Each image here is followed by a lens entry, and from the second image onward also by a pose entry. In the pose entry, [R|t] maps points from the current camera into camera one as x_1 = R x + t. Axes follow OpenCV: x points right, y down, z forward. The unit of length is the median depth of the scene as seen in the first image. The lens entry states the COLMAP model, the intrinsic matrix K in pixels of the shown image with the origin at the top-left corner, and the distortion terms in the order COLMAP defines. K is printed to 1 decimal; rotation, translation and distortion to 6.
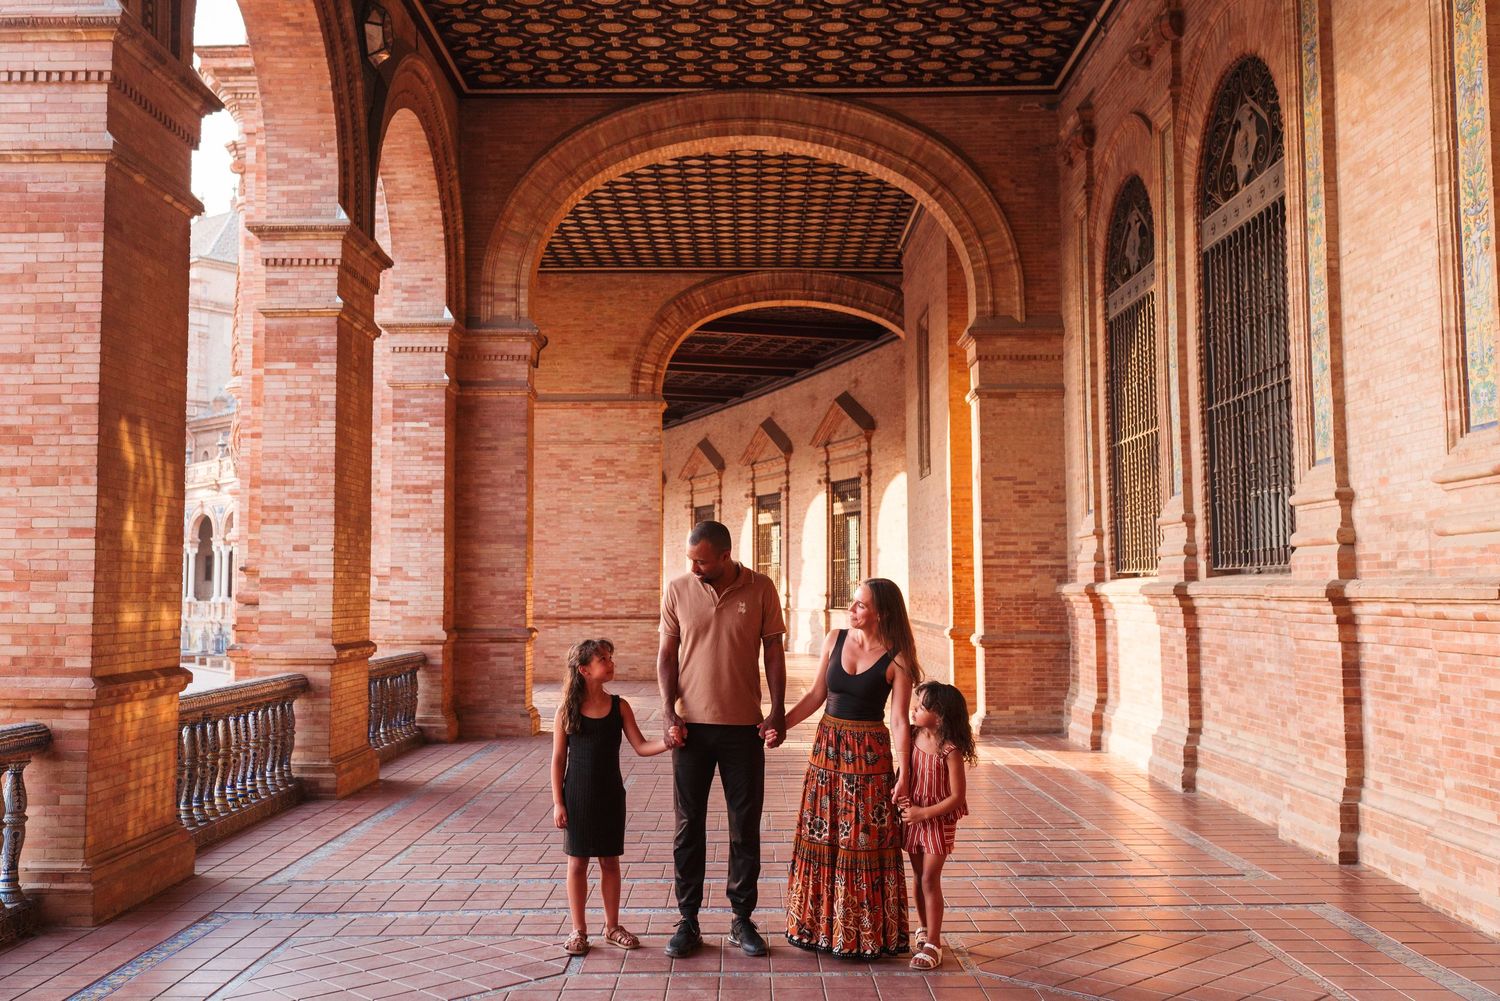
lens RADIAL K [[1508.4, 0, 750.0], [0, 1508.4, 500.5], [0, 0, 1]] dist [0.015790, 0.016872]
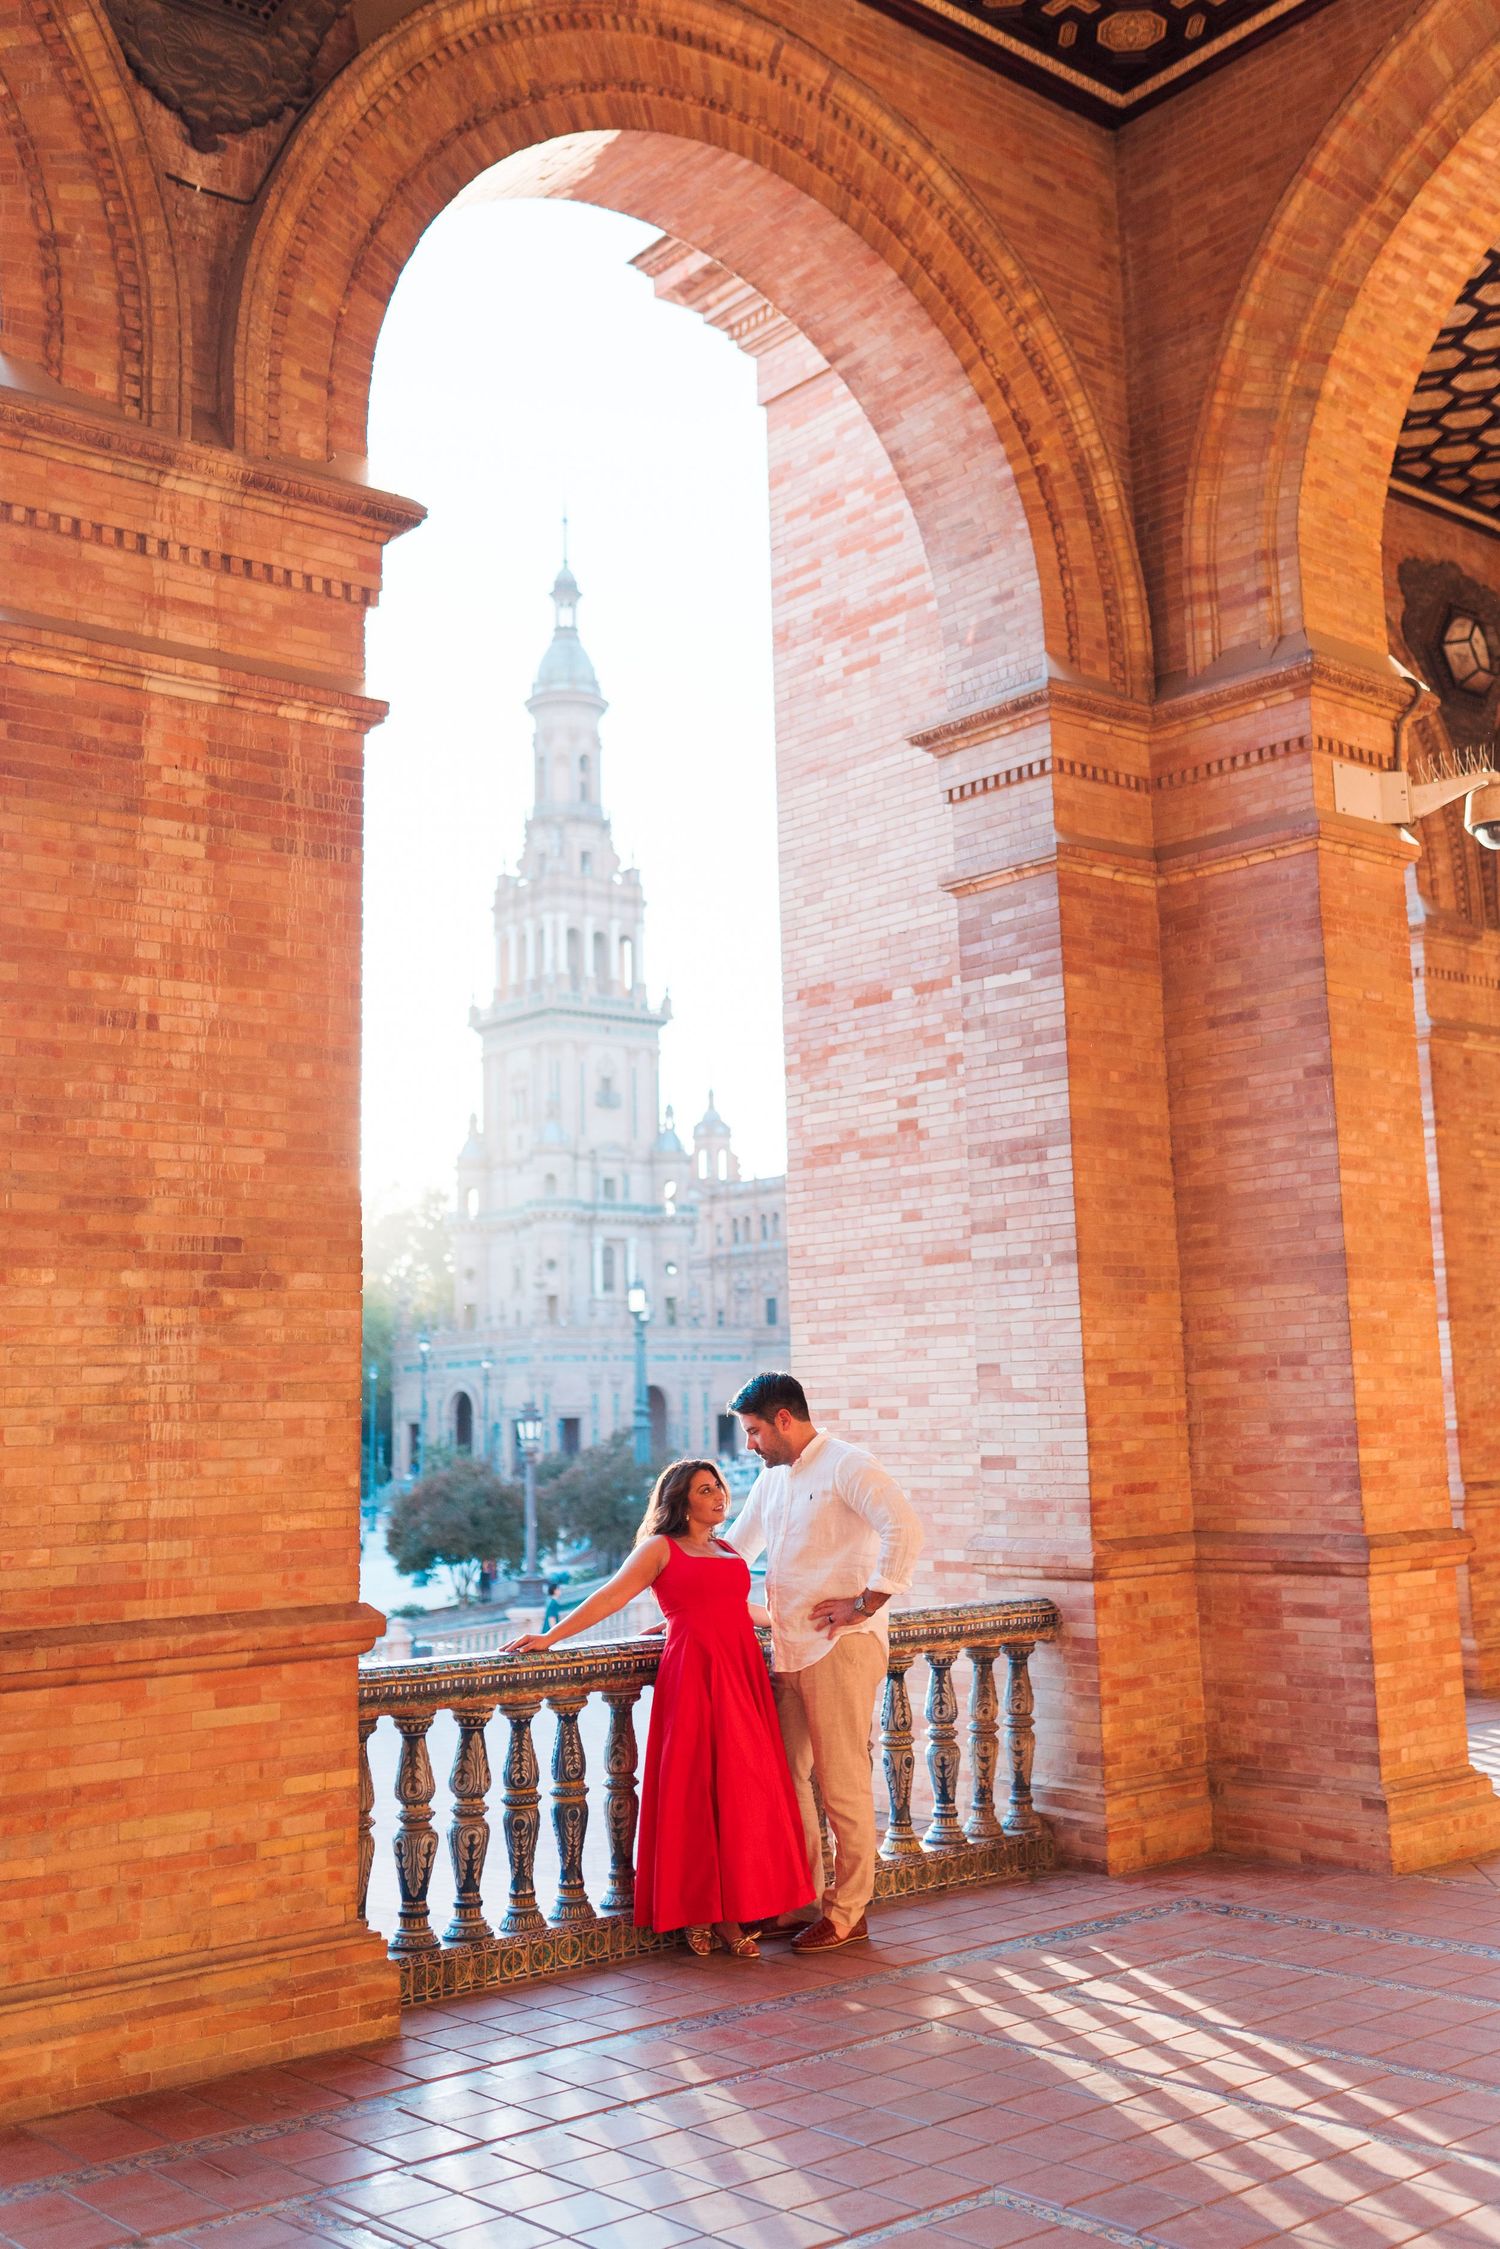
lens RADIAL K [[2242.3, 0, 755.4], [0, 2242.3, 1057.0], [0, 0, 1]] dist [-0.023323, 0.004338]
pose [[0.643708, -0.132851, -0.753652, 0.154795], [0.073586, 0.990998, -0.111838, 0.026287], [0.761725, 0.016532, 0.647689, 0.592582]]
